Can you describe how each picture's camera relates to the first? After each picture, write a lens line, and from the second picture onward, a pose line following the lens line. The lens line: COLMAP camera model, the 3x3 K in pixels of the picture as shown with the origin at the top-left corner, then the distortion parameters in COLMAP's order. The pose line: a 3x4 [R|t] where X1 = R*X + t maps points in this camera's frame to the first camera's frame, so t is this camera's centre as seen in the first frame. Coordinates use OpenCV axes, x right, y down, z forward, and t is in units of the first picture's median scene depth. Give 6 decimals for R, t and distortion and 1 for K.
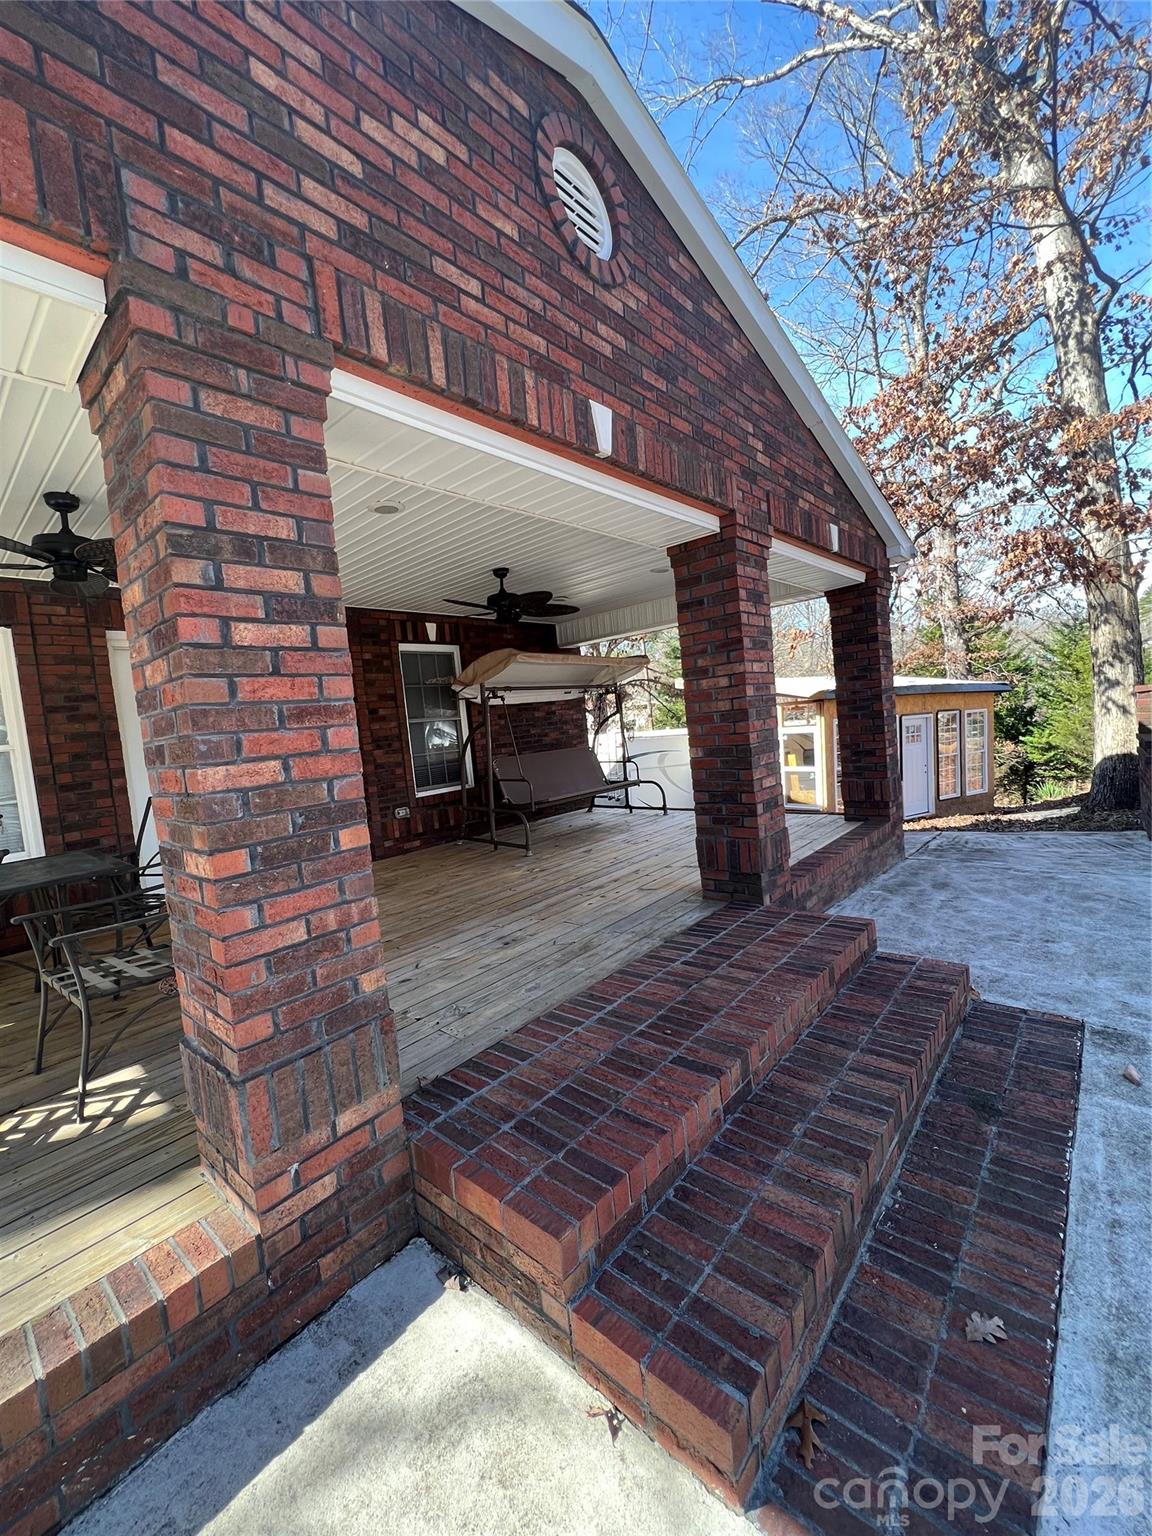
lens RADIAL K [[614.8, 0, 576.6], [0, 614.8, 761.4], [0, 0, 1]] dist [-0.003611, 0.000060]
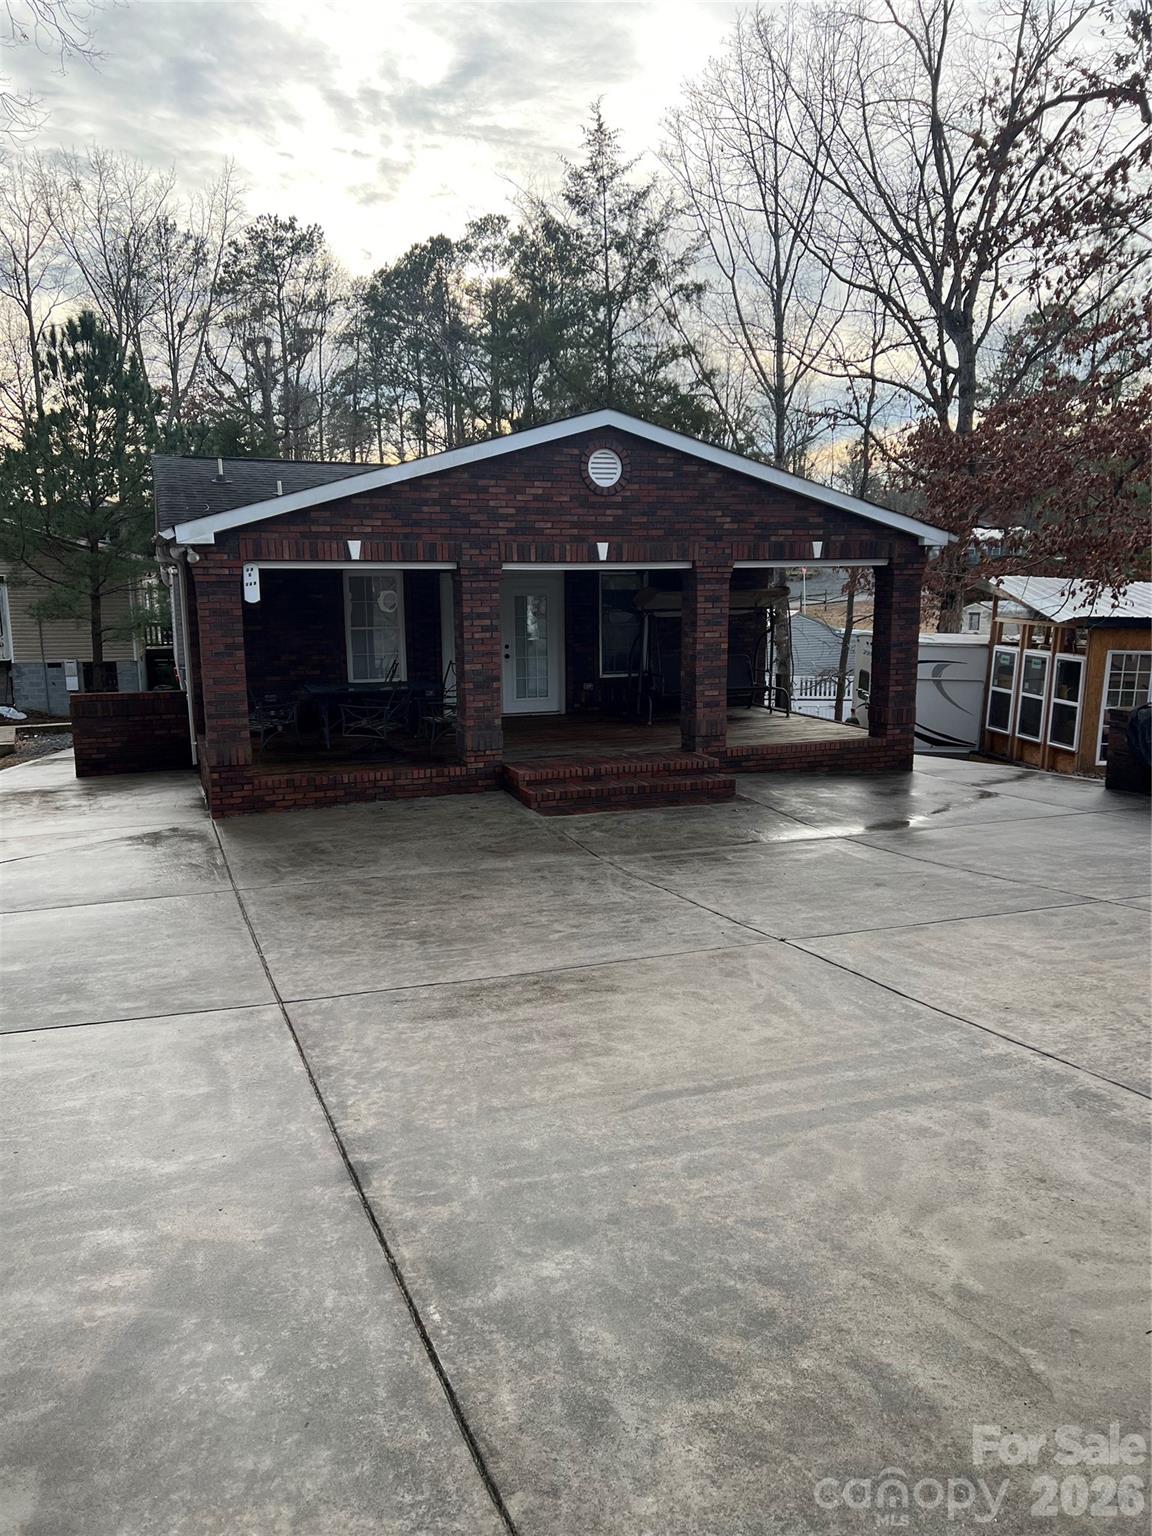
lens RADIAL K [[1145.7, 0, 571.3], [0, 1145.7, 783.1], [0, 0, 1]] dist [0.135512, -0.229906]
pose [[0.875067, 0.173697, -0.451760, 2.071912], [-0.106010, 0.979505, 0.171267, -0.338909], [0.472250, -0.101979, 0.875546, -3.141409]]
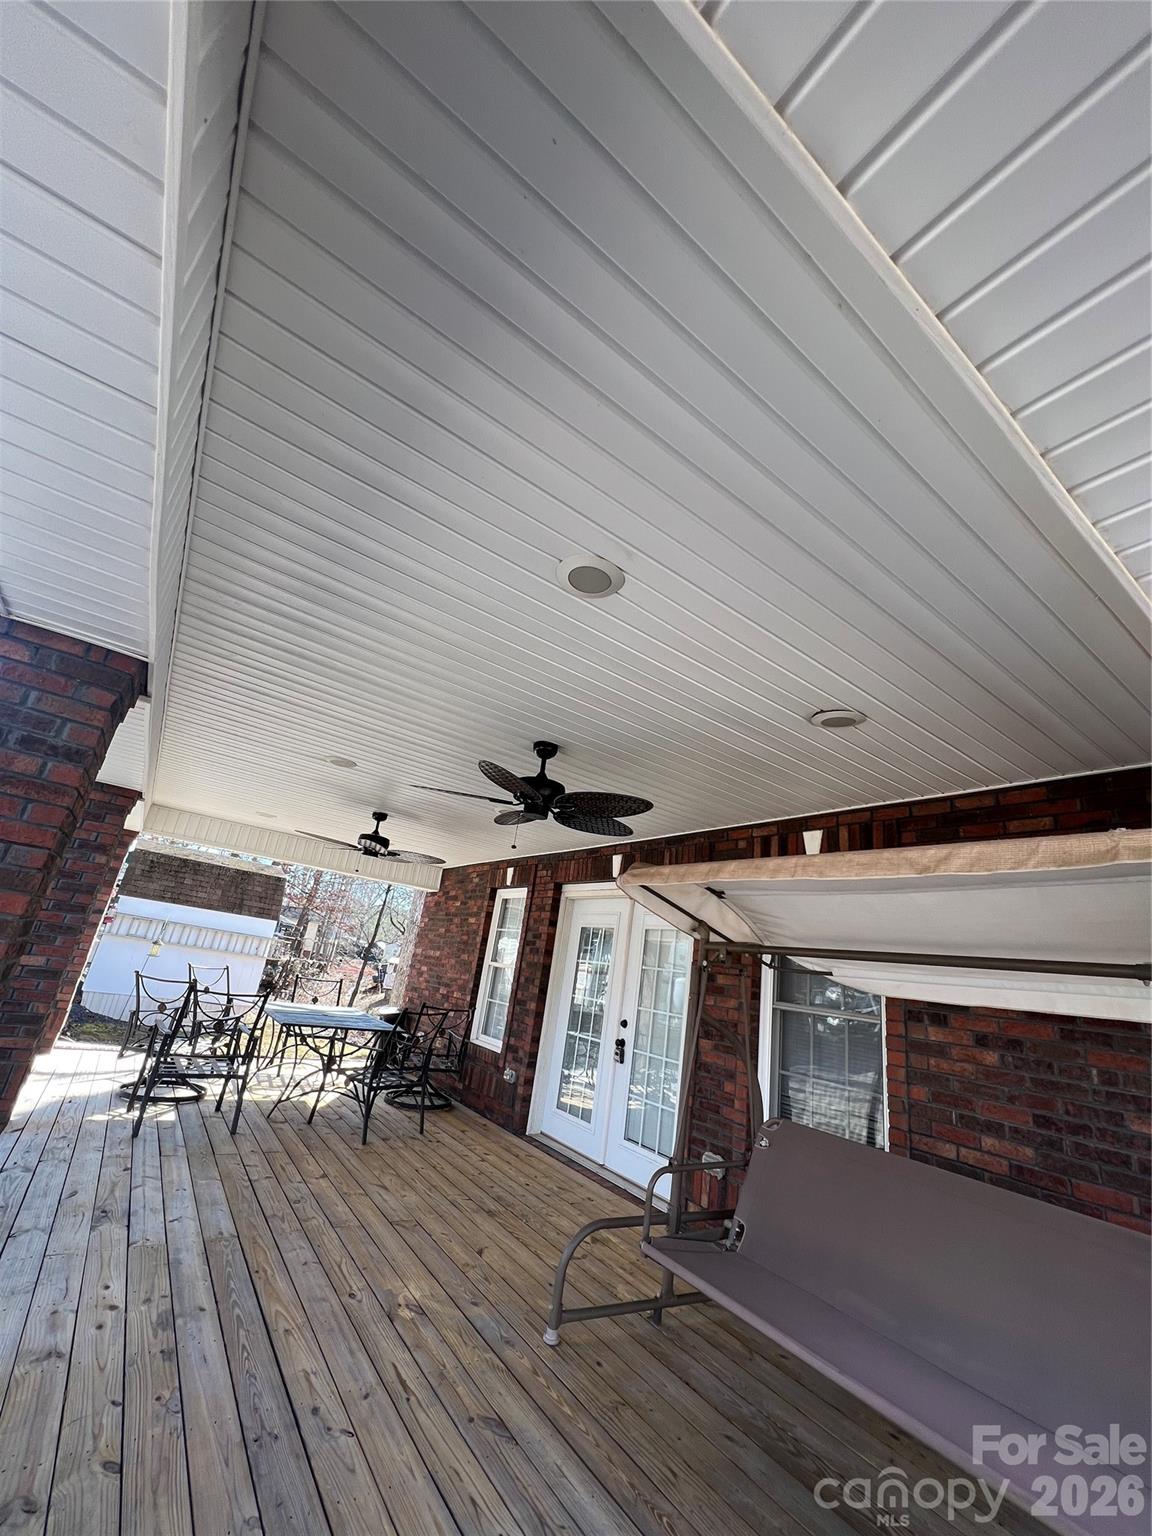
lens RADIAL K [[611.9, 0, 577.7], [0, 611.9, 763.8], [0, 0, 1]] dist [-0.002943, 0.000092]
pose [[-0.241679, -0.261203, -0.934540, 0.800832], [-0.172798, 0.959281, -0.223431, -0.267295], [0.954846, 0.107488, -0.276974, 2.089124]]
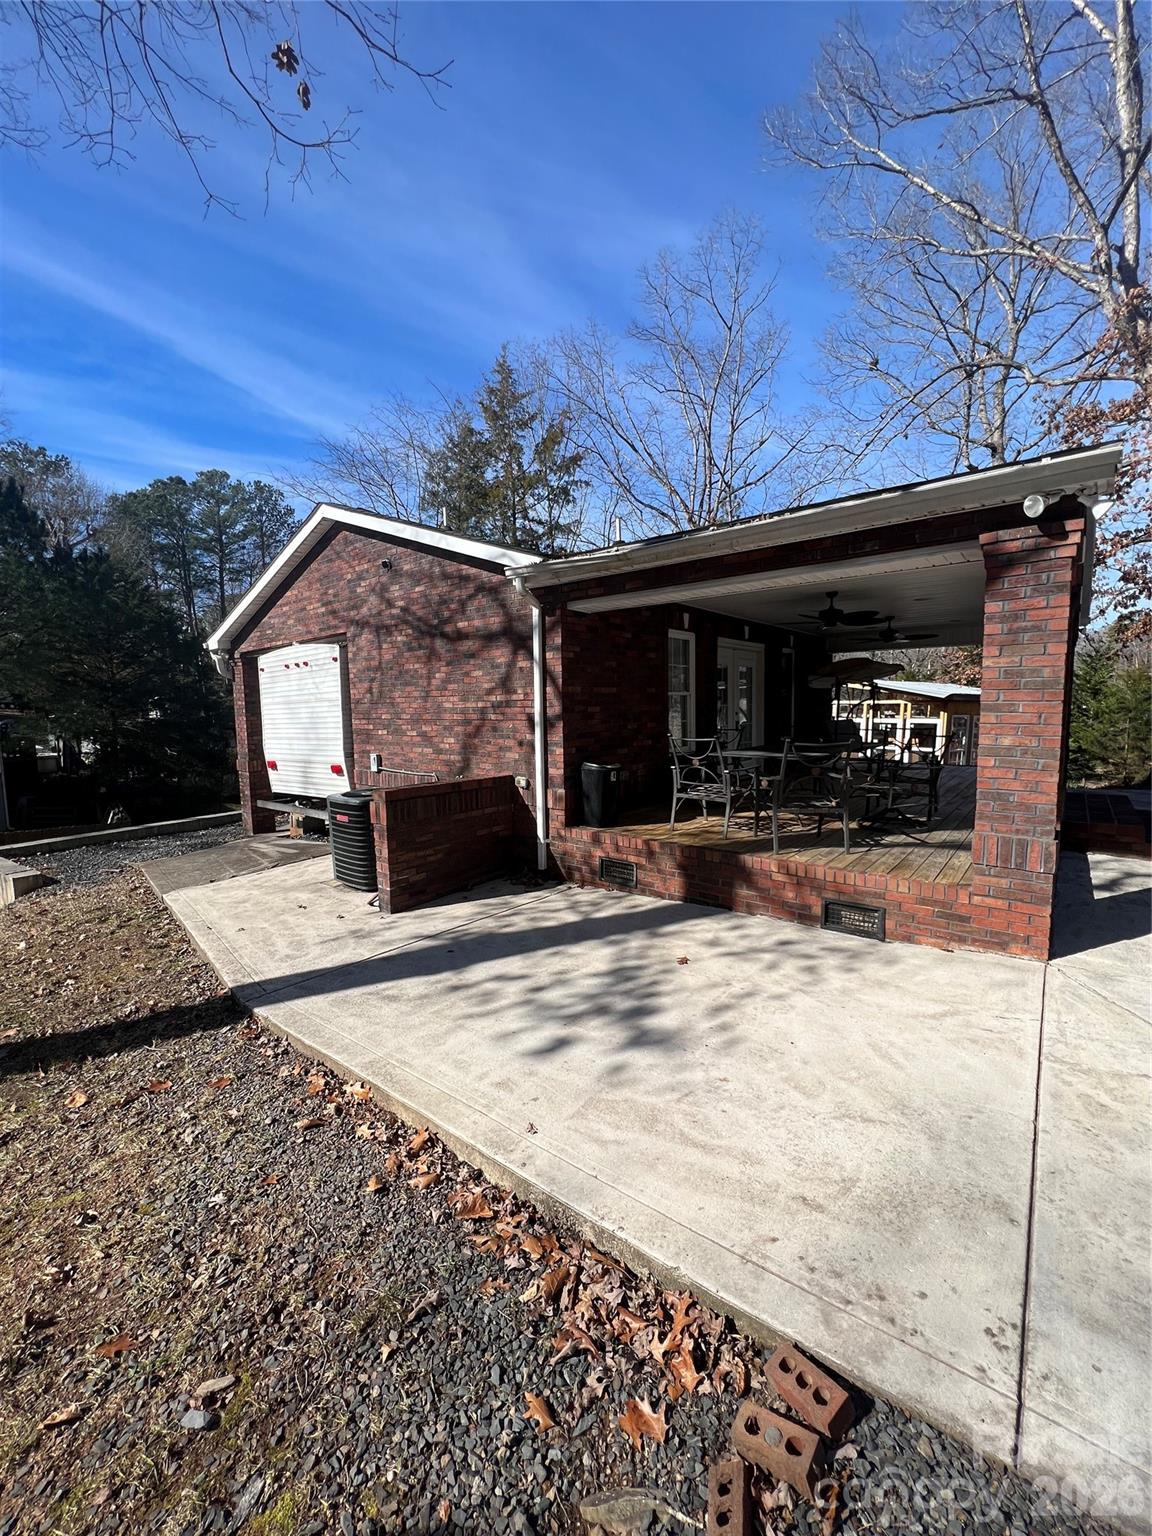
lens RADIAL K [[617.2, 0, 576.0], [0, 617.2, 768.0], [0, 0, 1]] dist [0.002635, 0.000110]
pose [[0.996446, 0.070528, 0.046061, -1.915841], [-0.072231, 0.996723, 0.036411, 0.242461], [-0.043342, -0.039609, 0.998275, -1.405791]]
